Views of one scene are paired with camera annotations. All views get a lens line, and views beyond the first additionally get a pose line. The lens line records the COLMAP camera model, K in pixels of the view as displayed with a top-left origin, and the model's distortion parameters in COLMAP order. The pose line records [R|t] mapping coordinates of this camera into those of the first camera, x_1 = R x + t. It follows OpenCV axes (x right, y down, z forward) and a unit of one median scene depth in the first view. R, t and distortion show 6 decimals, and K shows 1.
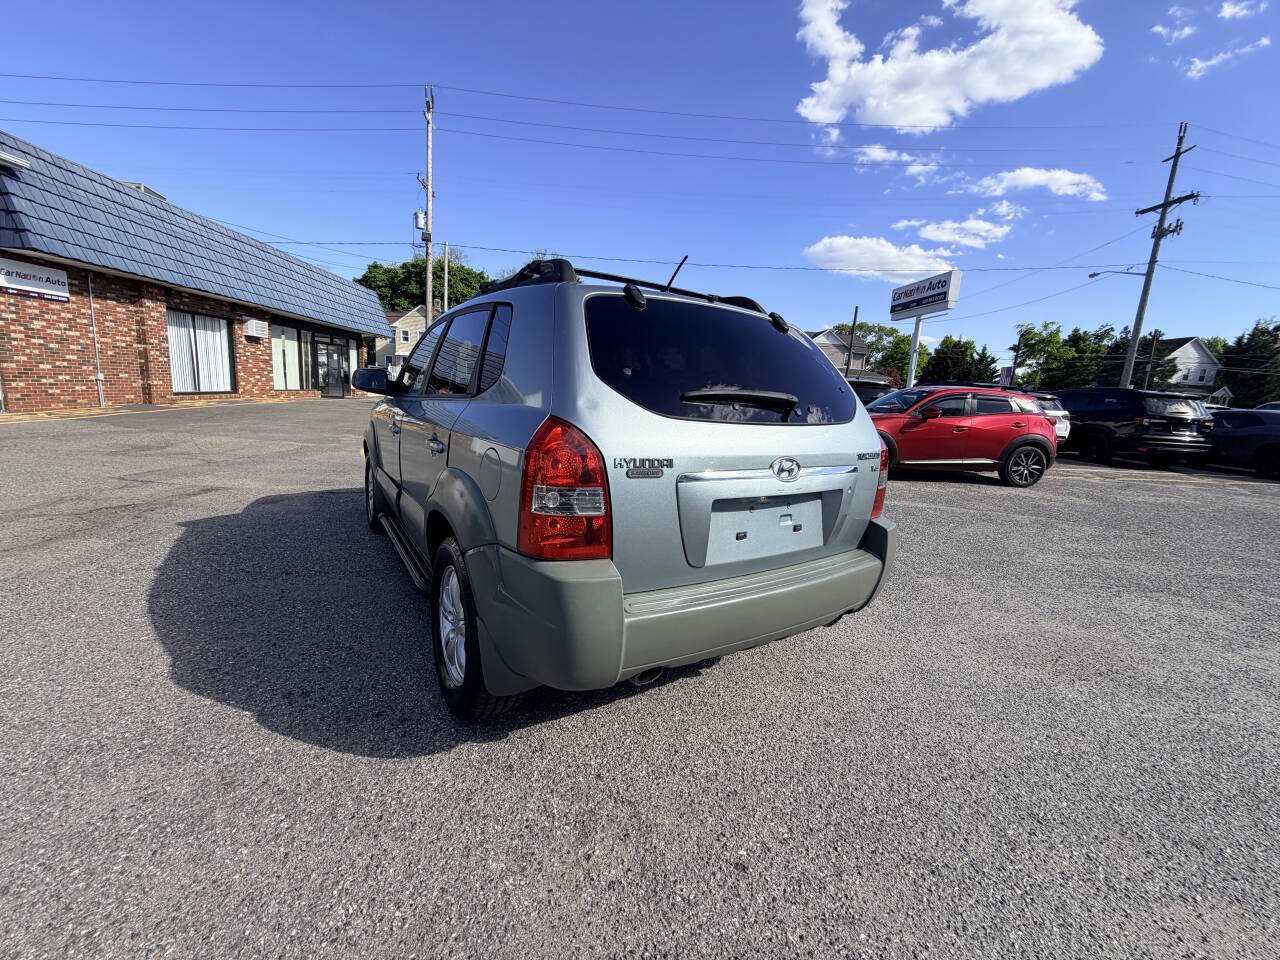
lens RADIAL K [[508.0, 0, 636.0], [0, 508.0, 484.1], [0, 0, 1]] dist [-0.000517, -0.000014]
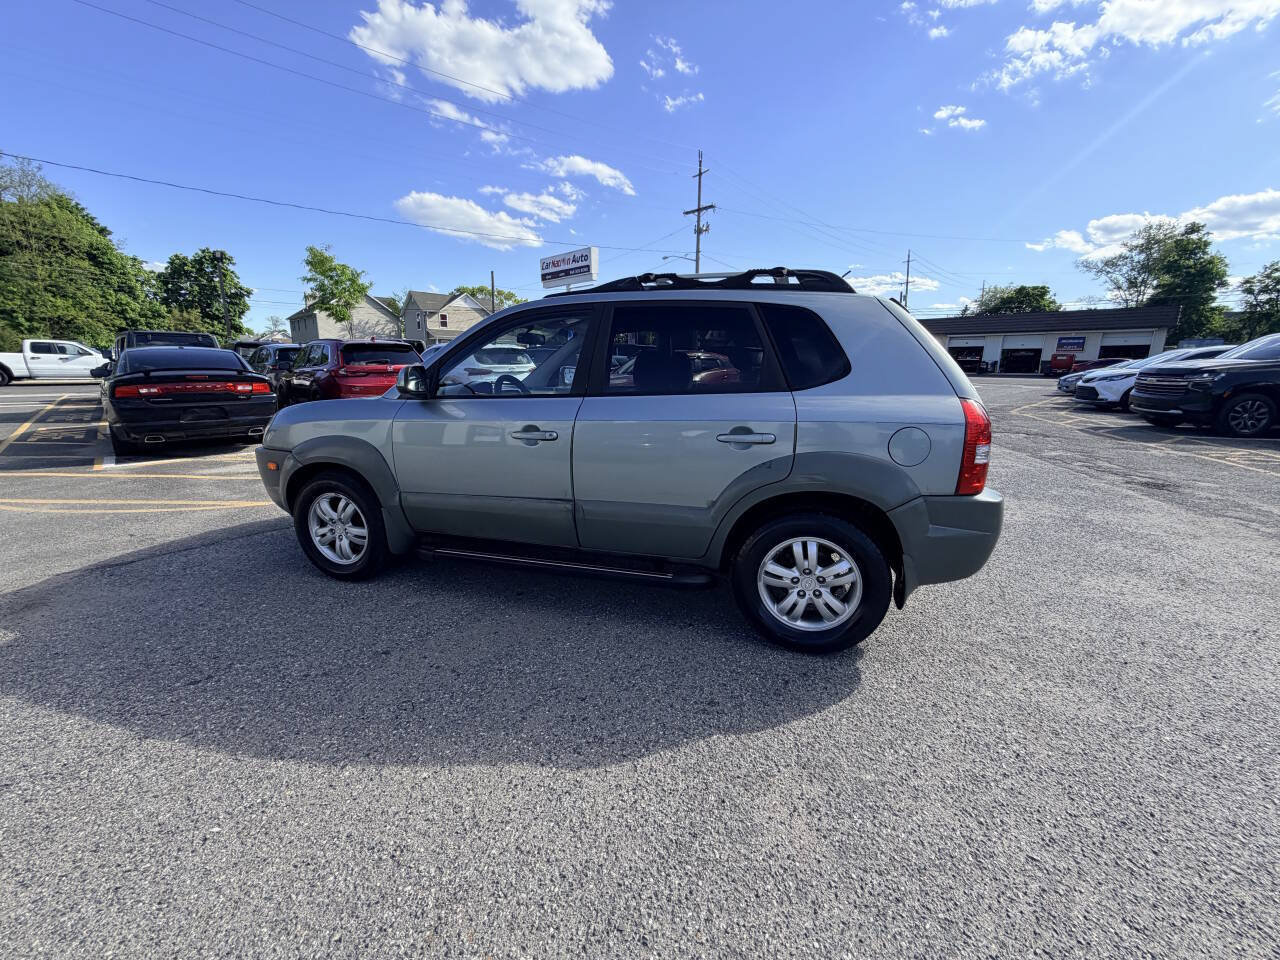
lens RADIAL K [[510.9, 0, 636.7], [0, 510.9, 478.2], [0, 0, 1]] dist [-0.001144, 0.000625]
pose [[0.763367, -0.192667, 0.616563, -0.227464], [0.157666, 0.981189, 0.111401, -0.026978], [-0.626428, 0.012171, 0.779384, 0.054162]]
